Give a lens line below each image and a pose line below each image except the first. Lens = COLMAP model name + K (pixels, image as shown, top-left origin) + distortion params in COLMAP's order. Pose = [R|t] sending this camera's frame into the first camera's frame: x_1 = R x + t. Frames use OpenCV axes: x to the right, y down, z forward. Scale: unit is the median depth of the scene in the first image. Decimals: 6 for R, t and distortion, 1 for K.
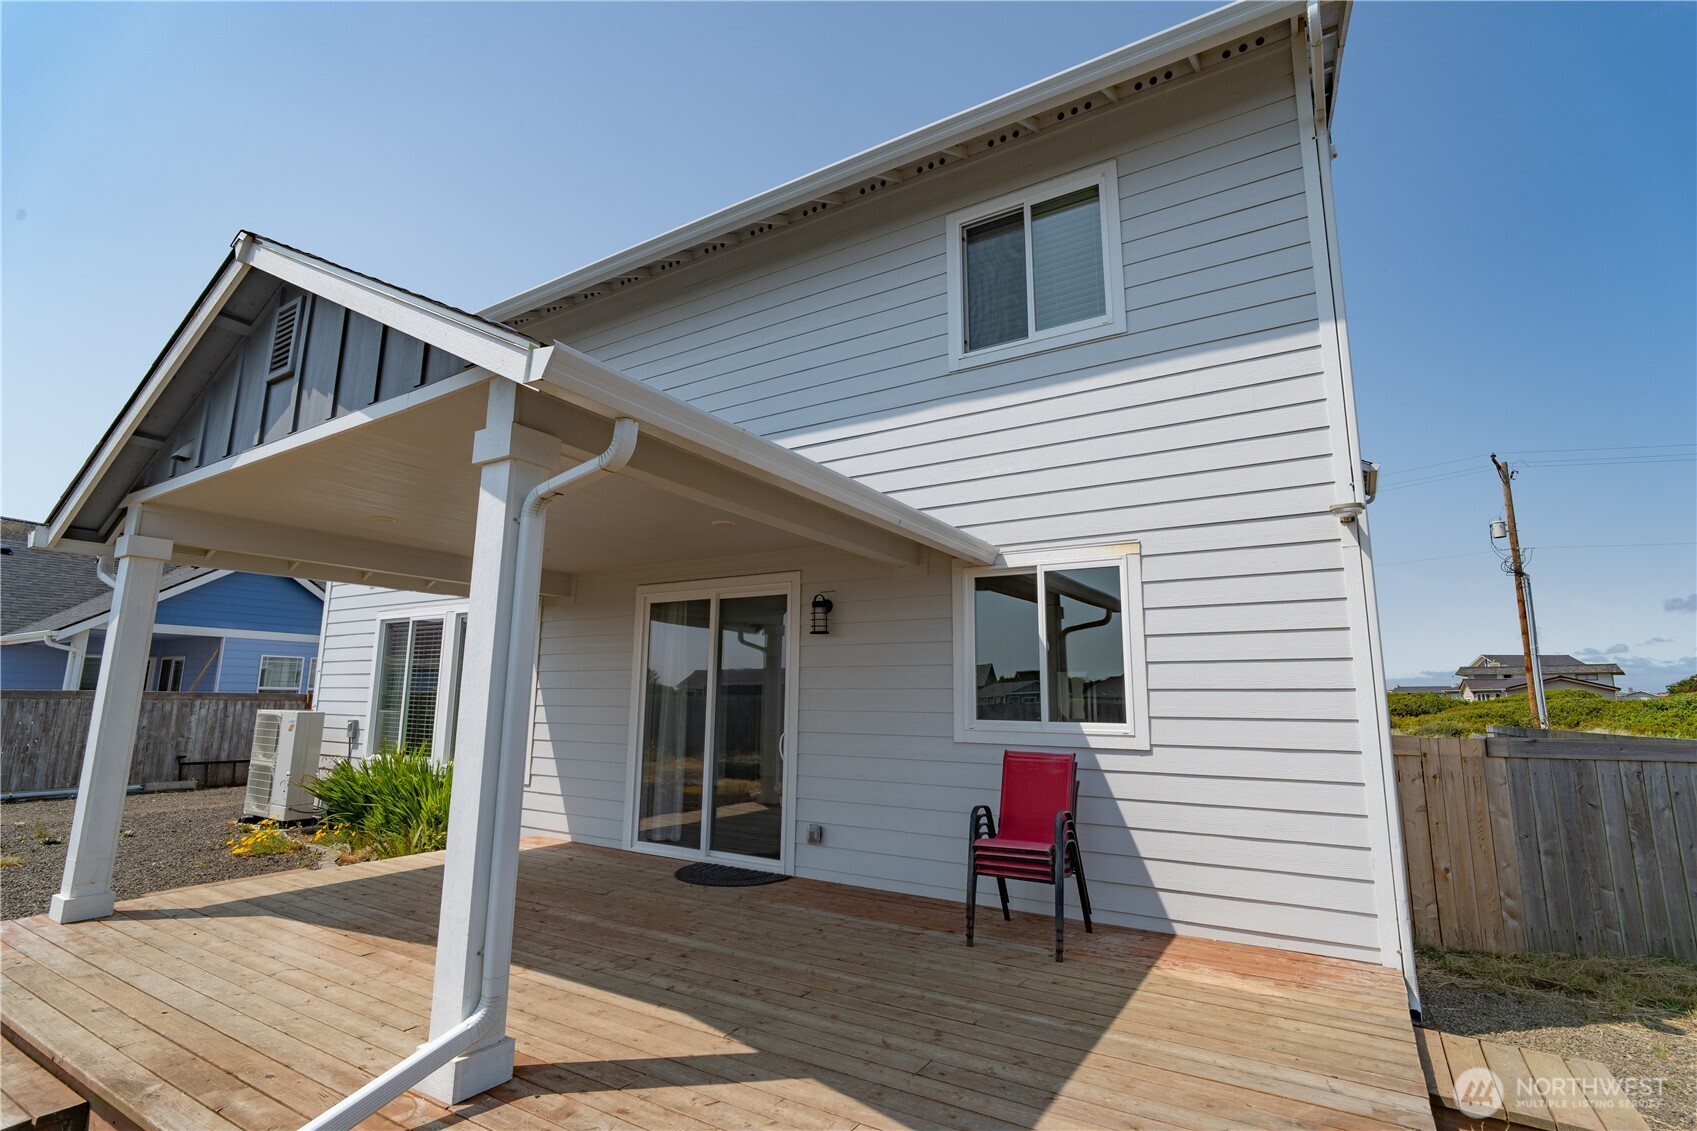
lens RADIAL K [[797.7, 0, 847.5], [0, 797.7, 562.9], [0, 0, 1]] dist [-0.008377, 0.001029]
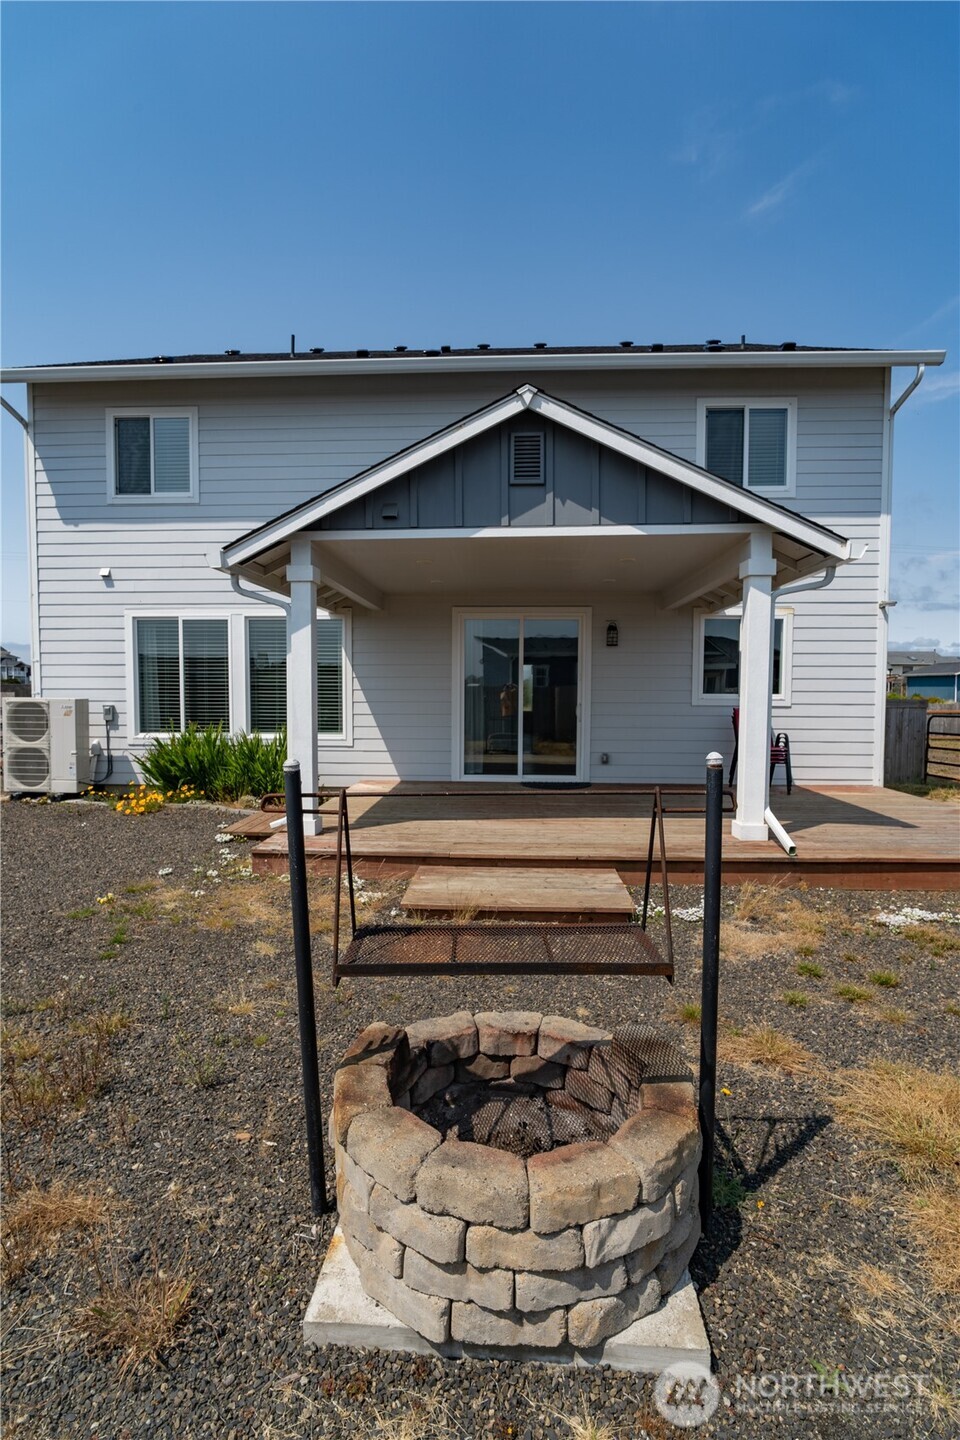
lens RADIAL K [[676.9, 0, 480.0], [0, 676.9, 720.0], [0, 0, 1]] dist [-0.008377, 0.001029]
pose [[0.872752, -0.032027, 0.487113, -0.813058], [-0.076194, 0.976679, 0.200730, -0.021640], [-0.482182, -0.212302, 0.849958, -0.107880]]
